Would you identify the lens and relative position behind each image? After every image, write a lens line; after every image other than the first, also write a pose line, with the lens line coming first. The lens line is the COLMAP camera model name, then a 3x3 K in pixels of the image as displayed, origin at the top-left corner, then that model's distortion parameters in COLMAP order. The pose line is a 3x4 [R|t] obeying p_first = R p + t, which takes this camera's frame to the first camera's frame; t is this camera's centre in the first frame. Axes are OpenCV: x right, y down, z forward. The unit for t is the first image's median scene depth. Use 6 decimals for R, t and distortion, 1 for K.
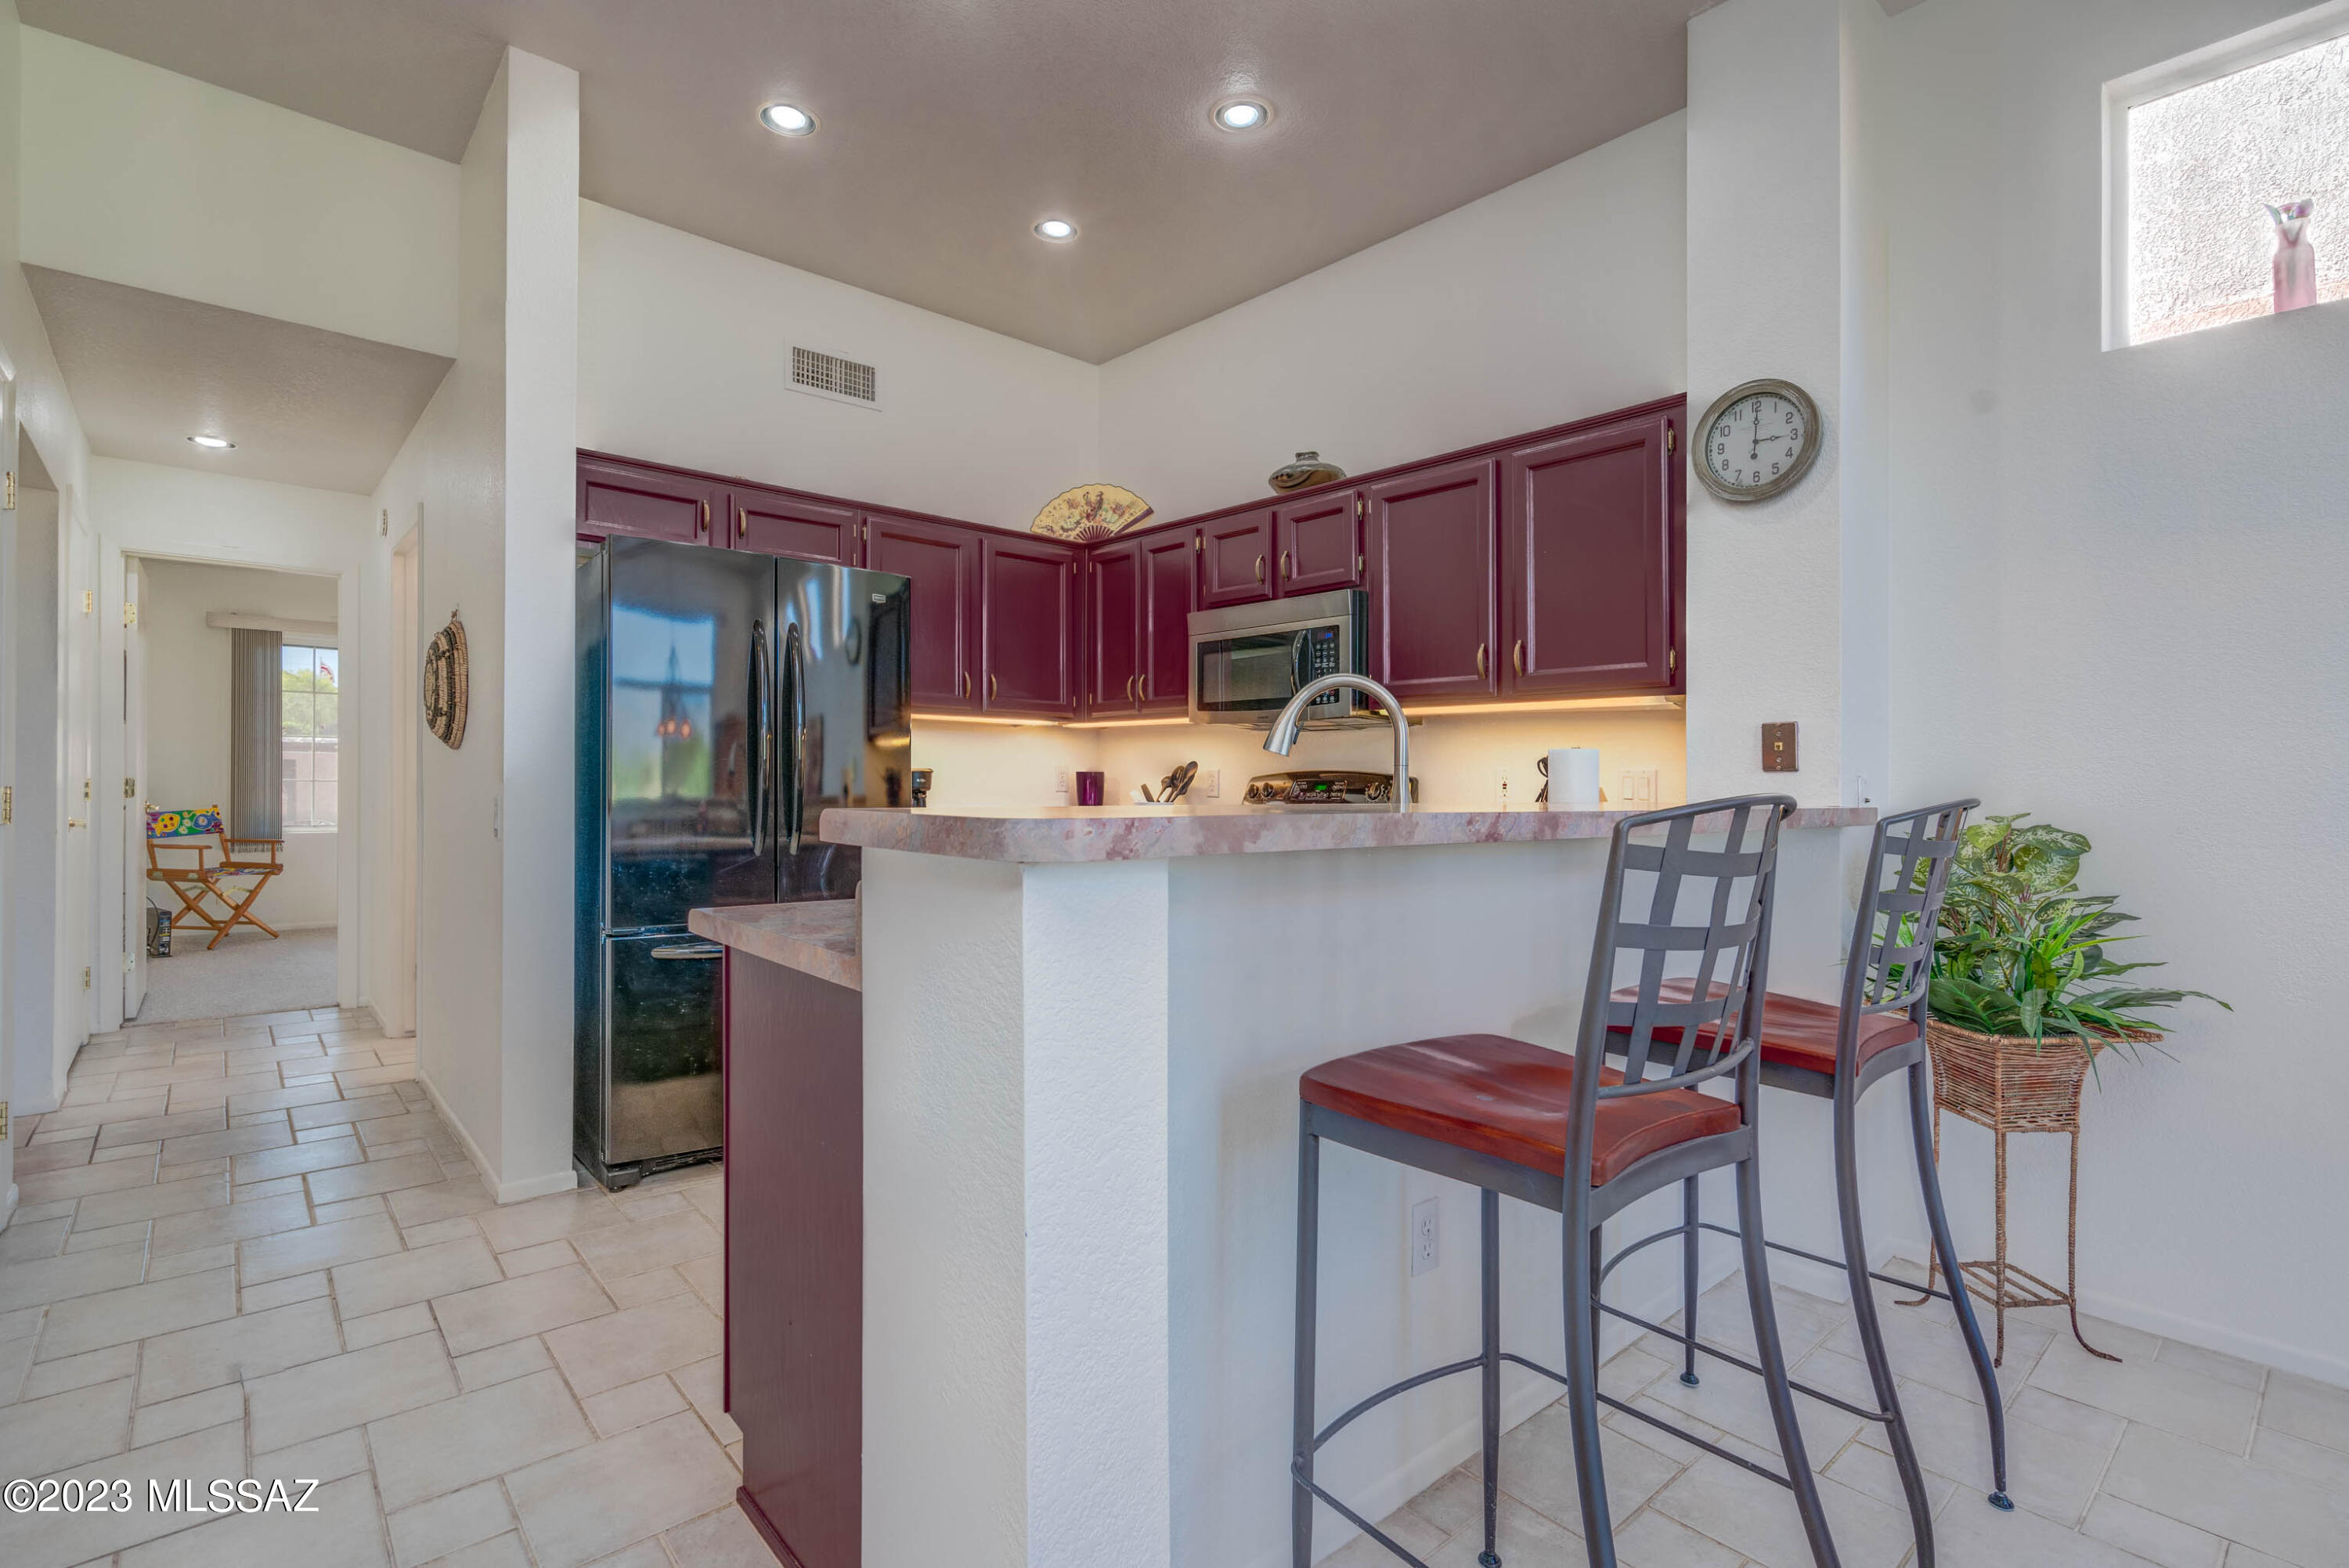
lens RADIAL K [[1066.3, 0, 1120.3], [0, 1066.3, 784.9], [0, 0, 1]] dist [-0.003734, 0.003837]
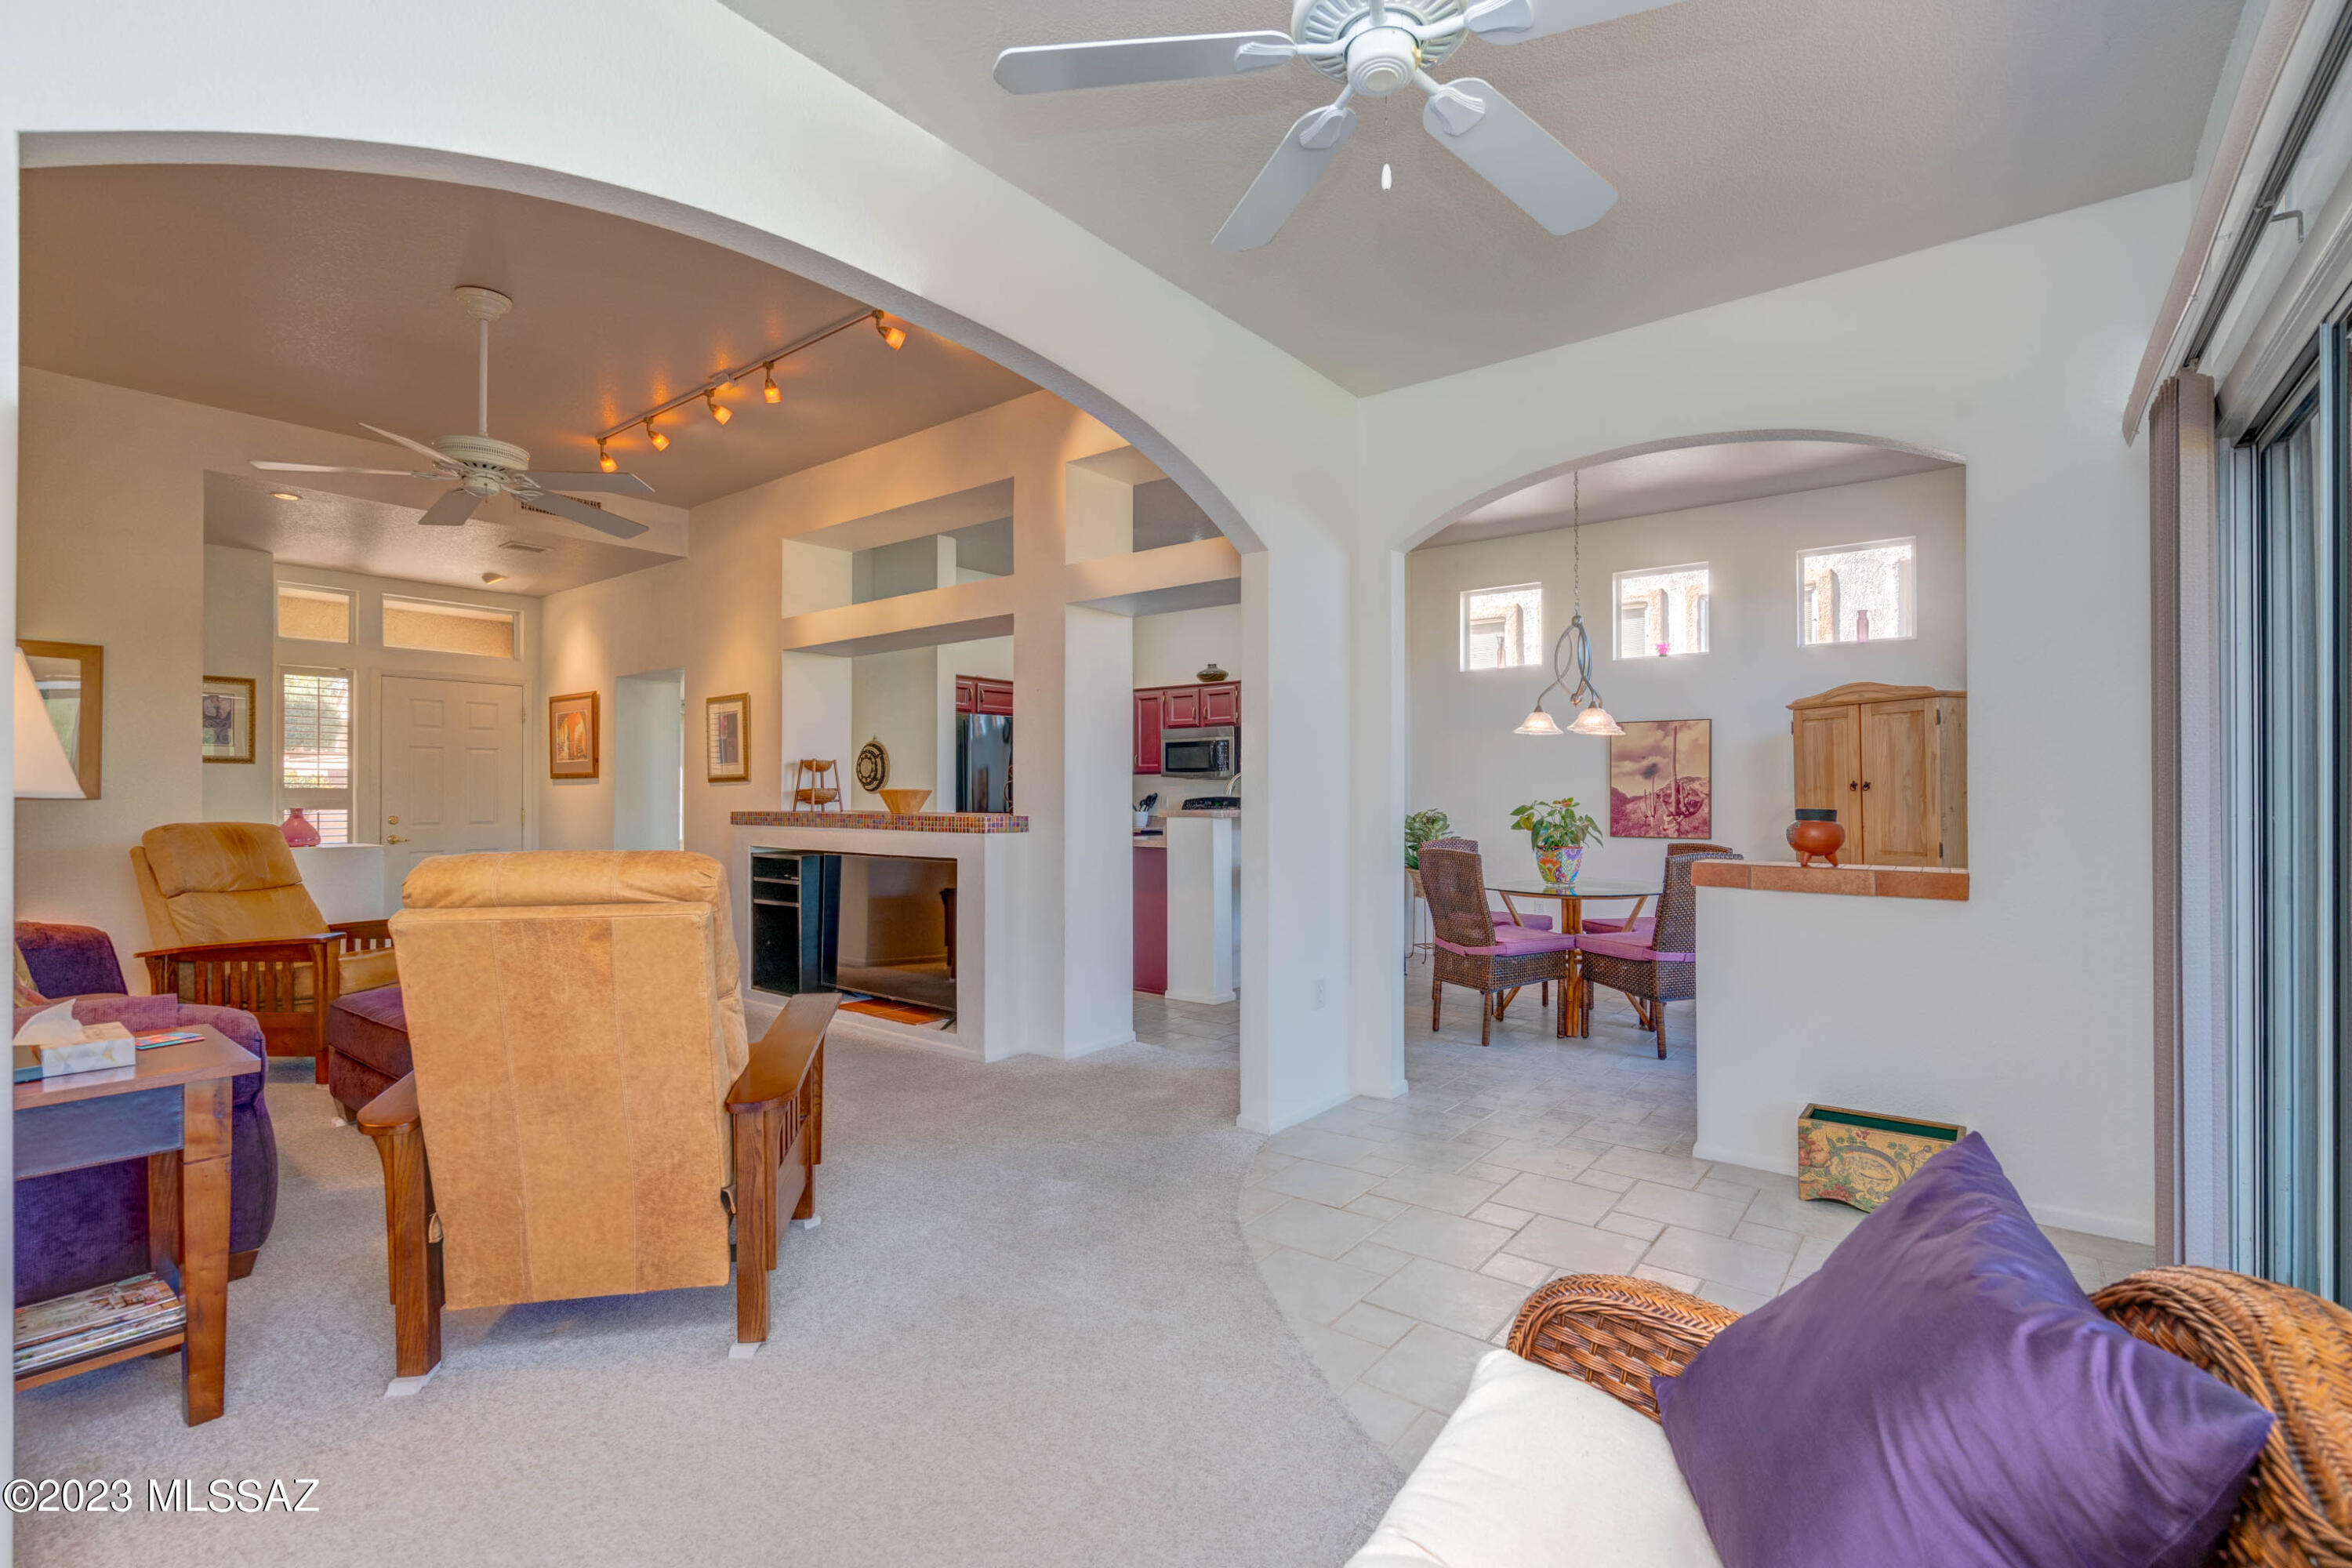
lens RADIAL K [[1067.7, 0, 1172.5], [0, 1067.7, 788.8], [0, 0, 1]] dist [-0.003734, 0.003837]
pose [[0.980074, -0.013736, 0.198157, -0.357932], [0.016093, 0.999818, -0.010286, -0.008906], [-0.197980, 0.013270, 0.980116, -1.214792]]
